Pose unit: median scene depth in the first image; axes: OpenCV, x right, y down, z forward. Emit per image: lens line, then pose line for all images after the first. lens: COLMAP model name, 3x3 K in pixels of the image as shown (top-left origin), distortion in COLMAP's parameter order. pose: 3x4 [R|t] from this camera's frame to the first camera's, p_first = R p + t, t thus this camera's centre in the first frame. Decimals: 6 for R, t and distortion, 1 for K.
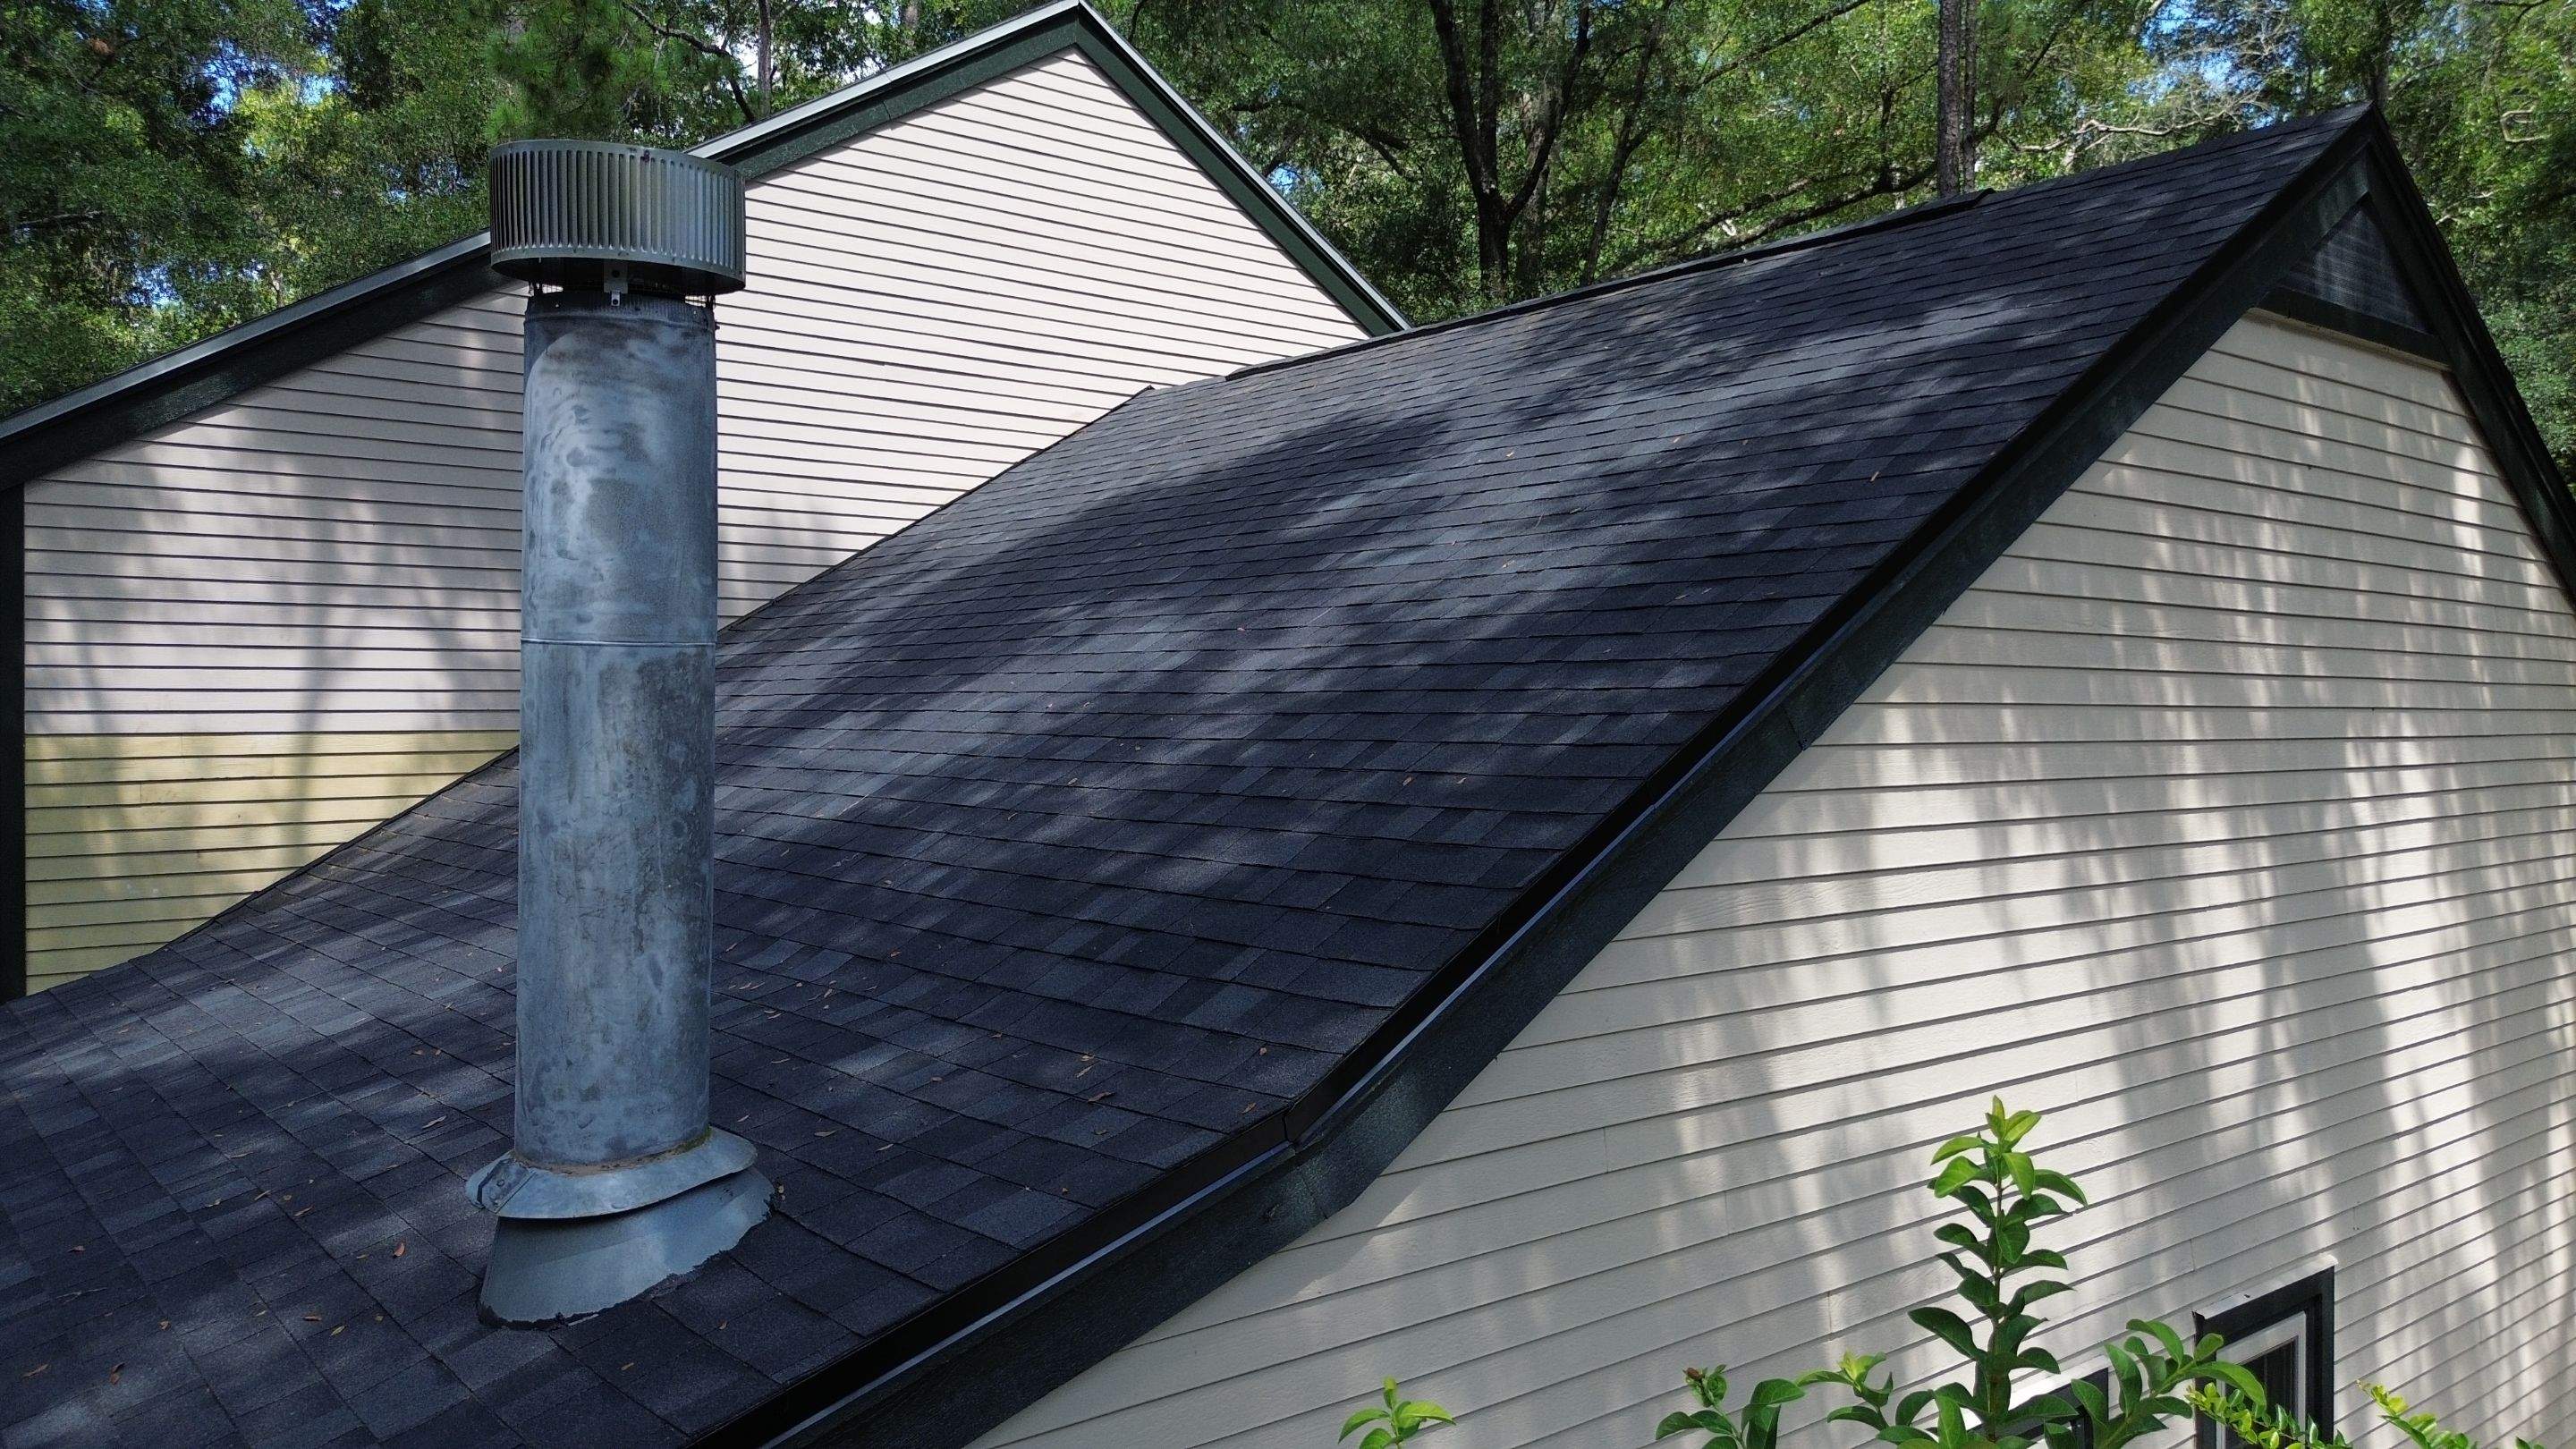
lens RADIAL K [[1838.2, 0, 1276.7], [0, 1838.2, 729.5], [0, 0, 1]] dist [0.044636, -0.031431]
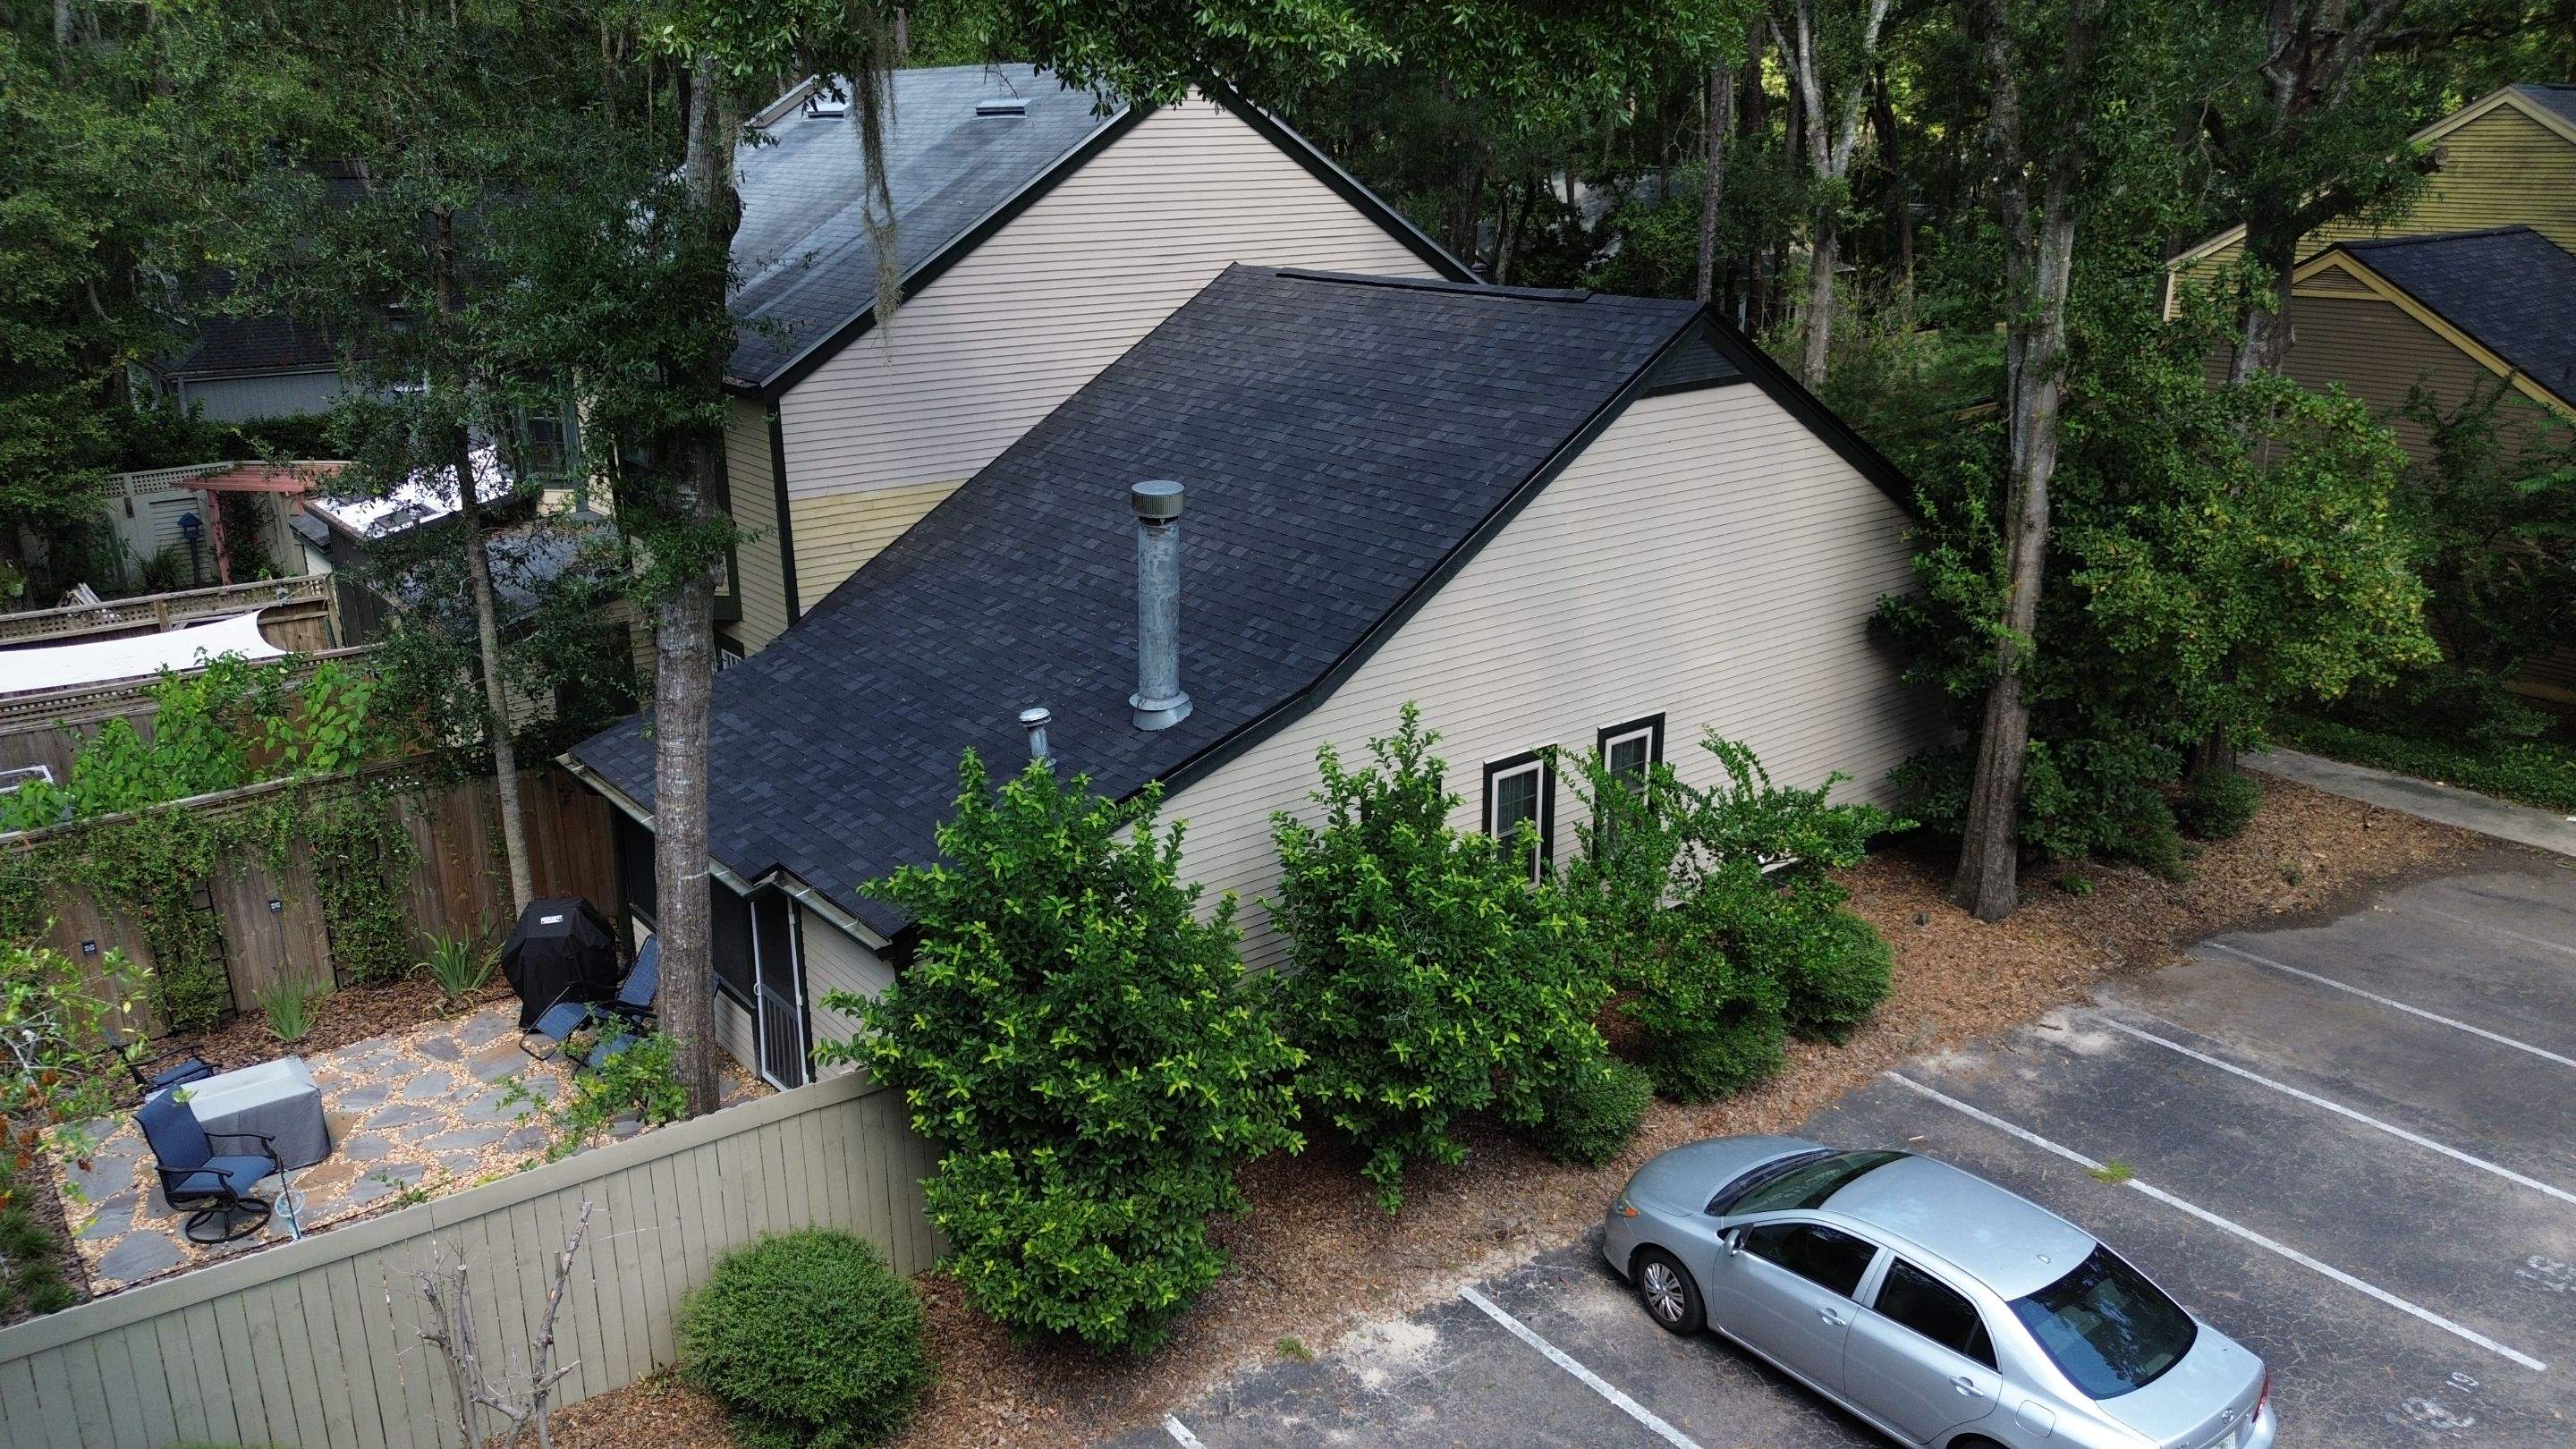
lens RADIAL K [[1838.2, 0, 1287.9], [0, 1838.2, 724.1], [0, 0, 1]] dist [0.044636, -0.031431]
pose [[0.999616, -0.002998, -0.027557, 0.070056], [0.011082, 0.954457, 0.298142, -0.843960], [0.025408, -0.298333, 0.954124, -2.676424]]
